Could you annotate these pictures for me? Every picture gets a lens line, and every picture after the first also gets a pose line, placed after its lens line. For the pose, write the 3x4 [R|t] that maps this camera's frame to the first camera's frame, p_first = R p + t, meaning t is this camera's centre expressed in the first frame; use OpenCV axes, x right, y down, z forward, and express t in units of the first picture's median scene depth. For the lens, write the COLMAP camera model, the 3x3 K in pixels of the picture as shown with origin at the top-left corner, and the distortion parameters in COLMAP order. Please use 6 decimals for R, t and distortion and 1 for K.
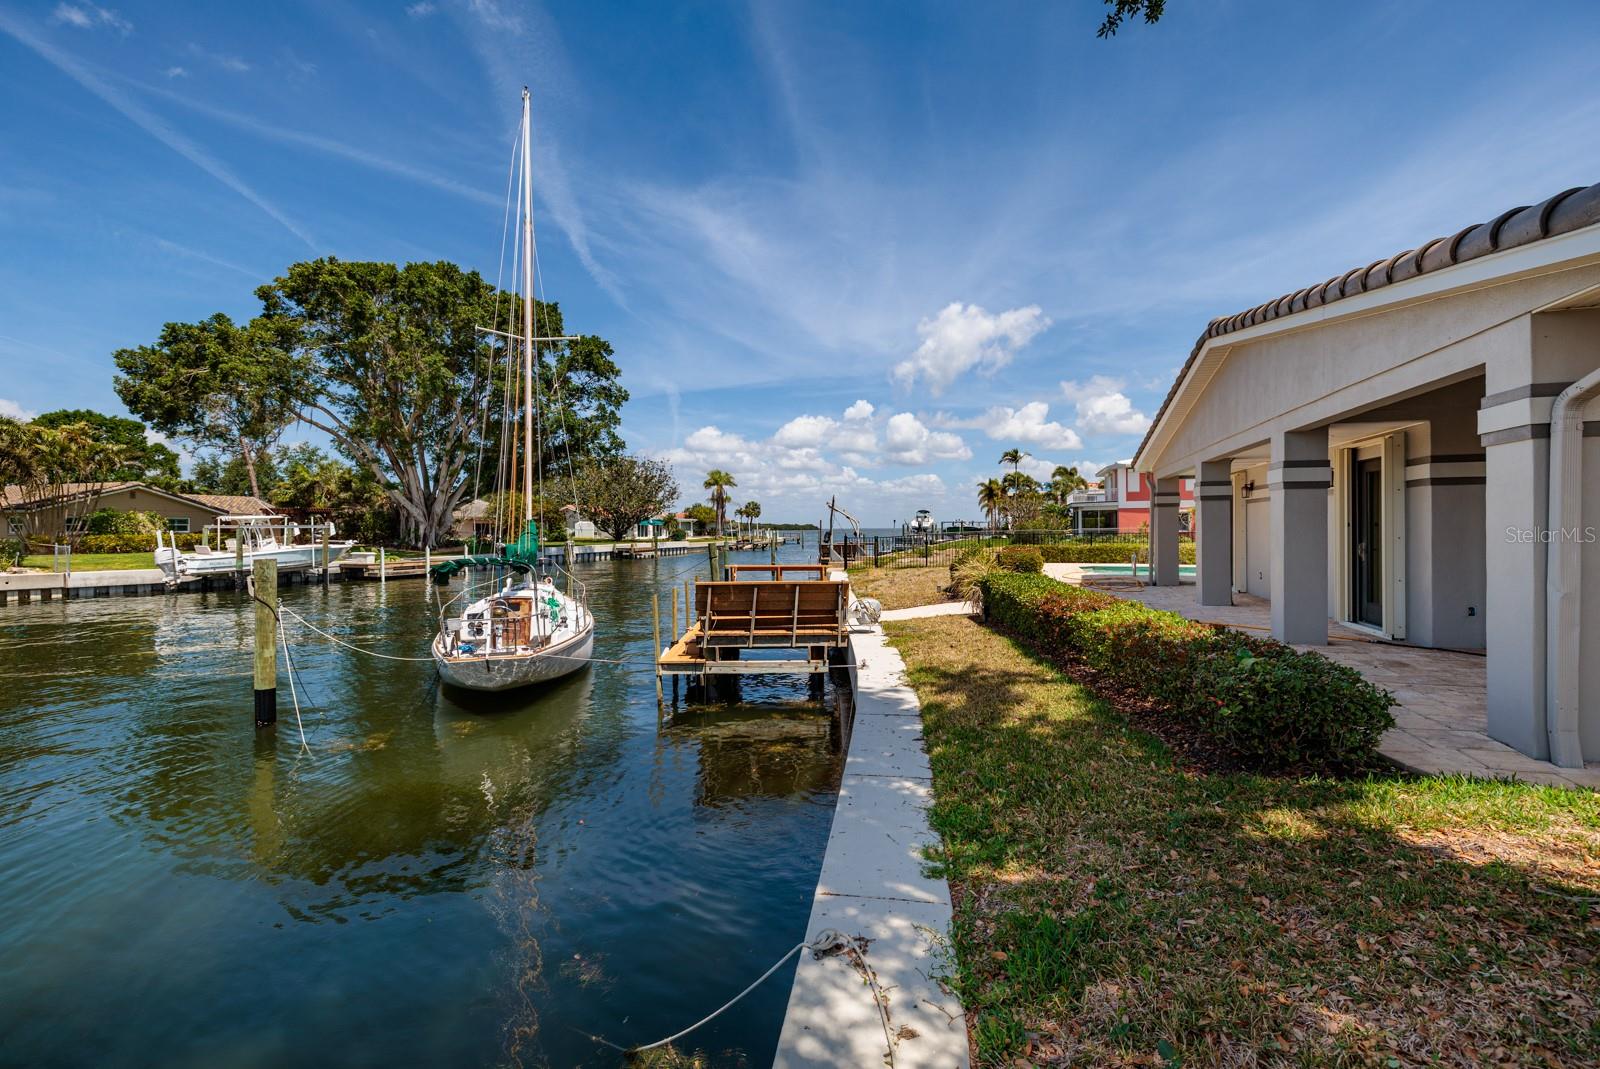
lens RADIAL K [[676.8, 0, 786.6], [0, 676.8, 527.9], [0, 0, 1]] dist [0.008183, -0.000582]
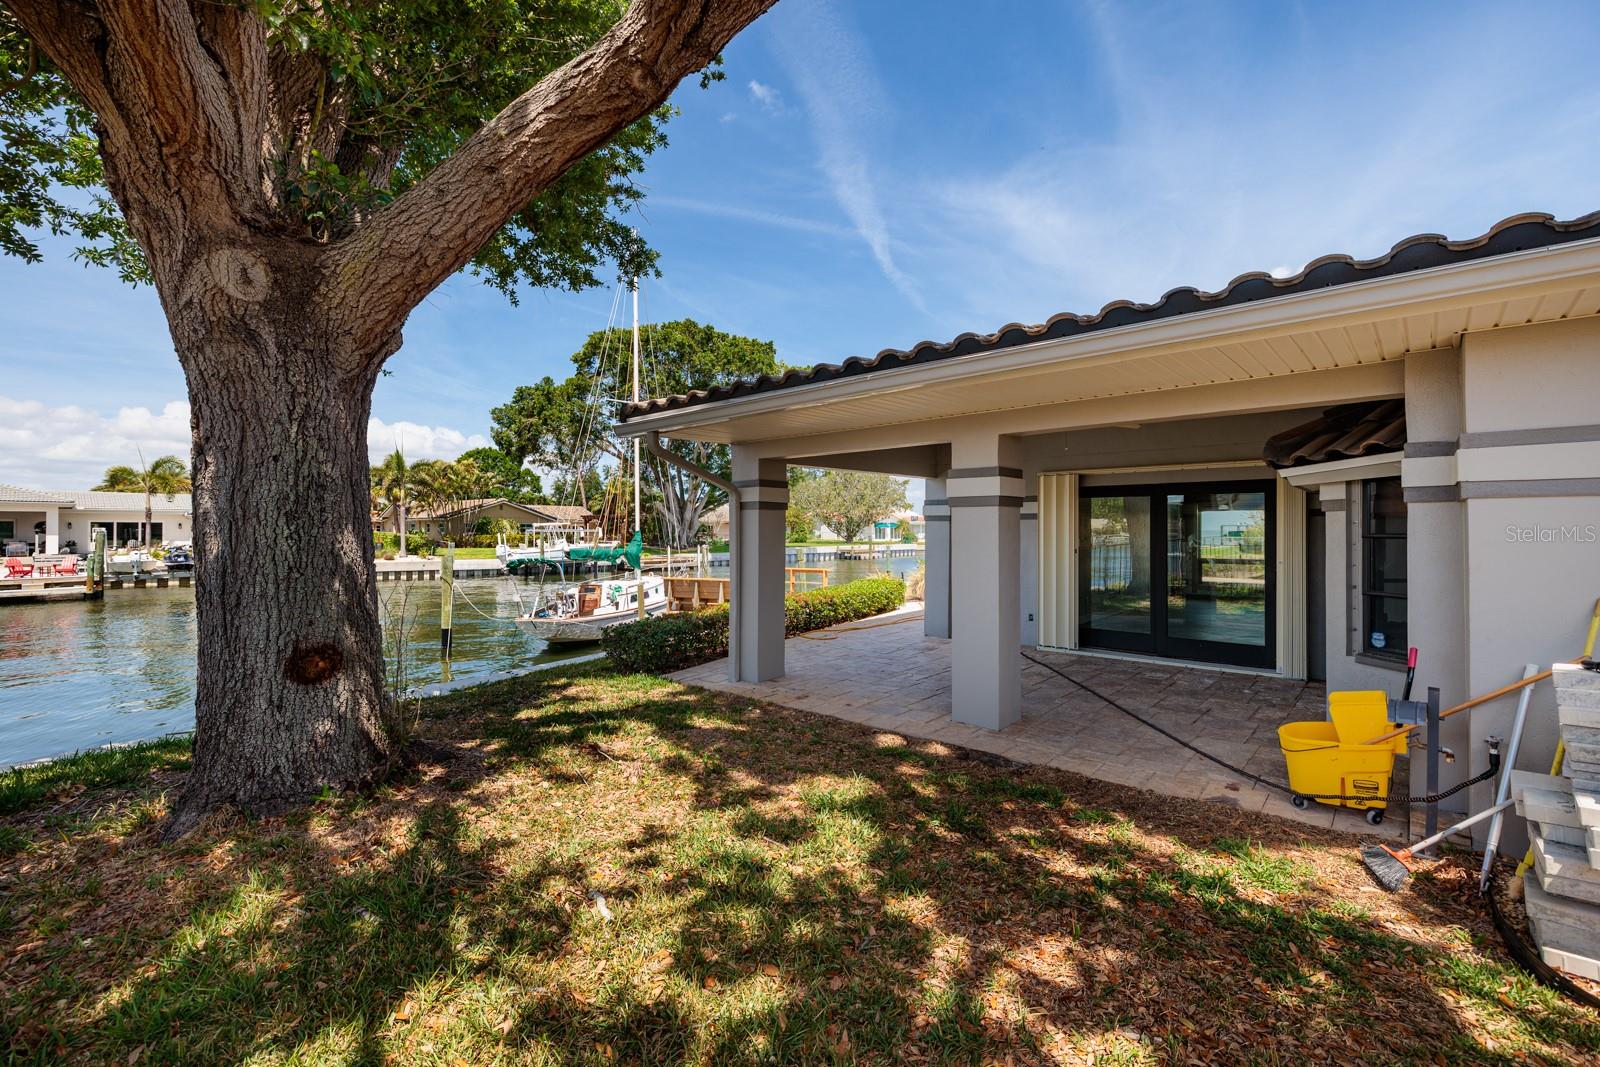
lens RADIAL K [[676.8, 0, 807.0], [0, 676.8, 533.4], [0, 0, 1]] dist [0.008183, -0.000582]
pose [[0.918430, 0.008829, -0.395485, 0.182926], [-0.005309, 0.999936, 0.009995, -0.009512], [0.395548, -0.007080, 0.918418, -0.059729]]
